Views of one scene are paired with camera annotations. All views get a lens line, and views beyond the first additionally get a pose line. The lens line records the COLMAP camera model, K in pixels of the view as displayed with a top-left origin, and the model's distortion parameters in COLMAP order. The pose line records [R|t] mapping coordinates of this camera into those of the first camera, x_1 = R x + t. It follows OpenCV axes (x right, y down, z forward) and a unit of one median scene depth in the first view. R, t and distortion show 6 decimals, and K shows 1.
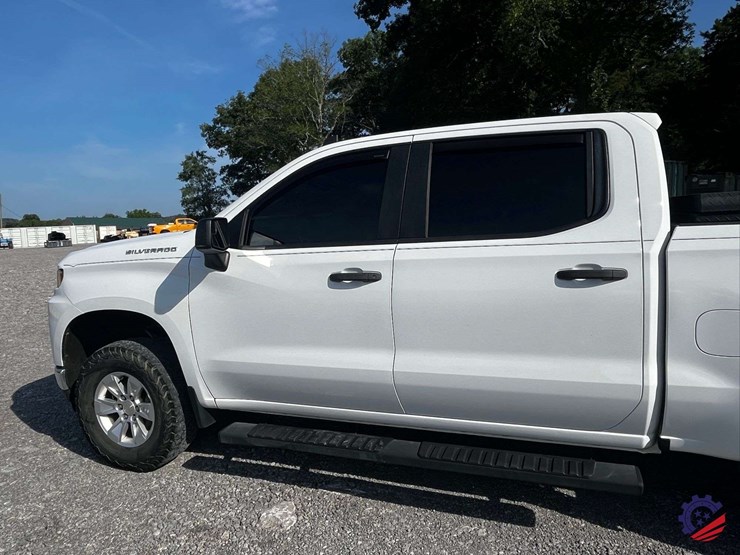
lens RADIAL K [[534.5, 0, 367.8], [0, 534.5, 271.9], [0, 0, 1]] dist [-0.000530, -0.002666]
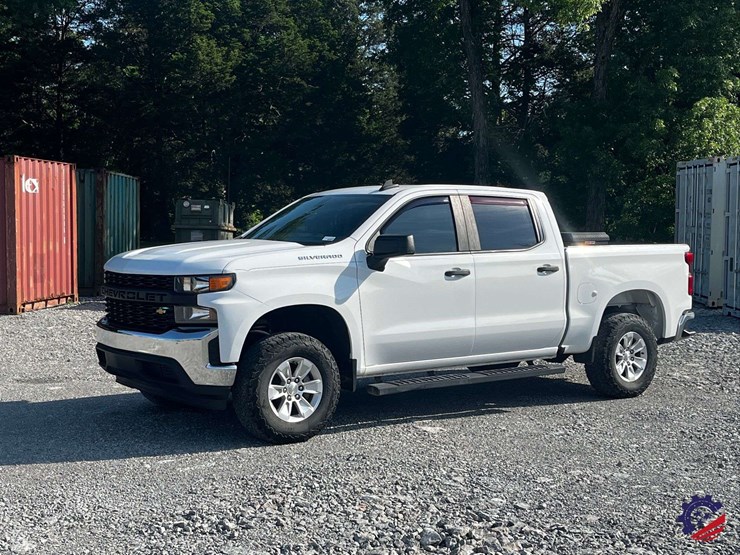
lens RADIAL K [[1010.1, 0, 359.0], [0, 1010.1, 283.8], [0, 0, 1]] dist [0.086957, 0.000000]
pose [[0.540529, -0.001368, 0.841324, -2.242702], [0.059402, 0.997565, -0.036542, 0.110269], [-0.839225, 0.069728, 0.539295, -0.348177]]
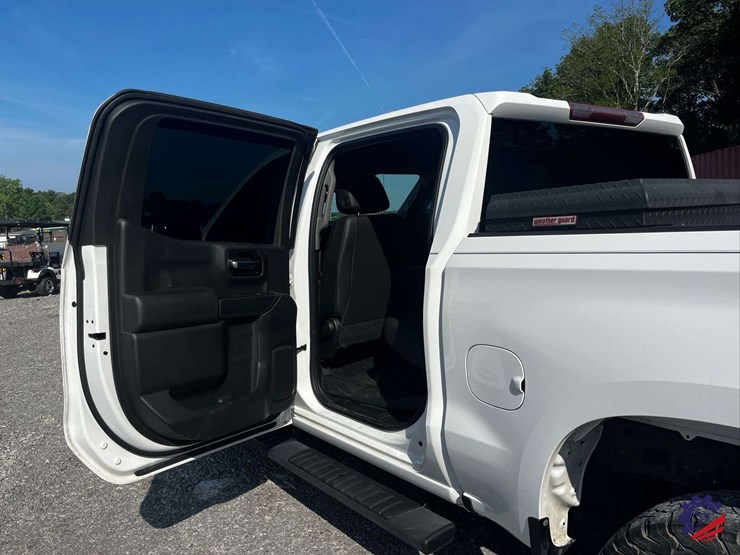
lens RADIAL K [[567.6, 0, 365.2], [0, 567.6, 283.0], [0, 0, 1]] dist [0.064705, -0.097529]
pose [[0.850145, 0.054150, -0.523757, 0.593435], [-0.039081, 0.998443, 0.039791, -0.028958], [0.525097, -0.013359, 0.850938, 0.123189]]
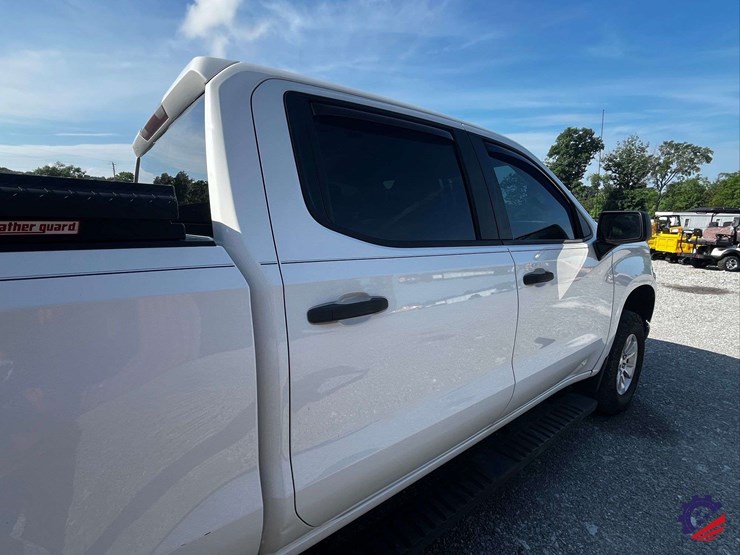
lens RADIAL K [[359.9, 0, 364.1], [0, 359.9, 278.0], [0, 0, 1]] dist [-0.002436, 0.000415]
pose [[-0.511267, 0.170316, -0.842377, 0.742200], [-0.071501, 0.968339, 0.239180, -0.162245], [0.856442, 0.182516, -0.482902, 1.385714]]
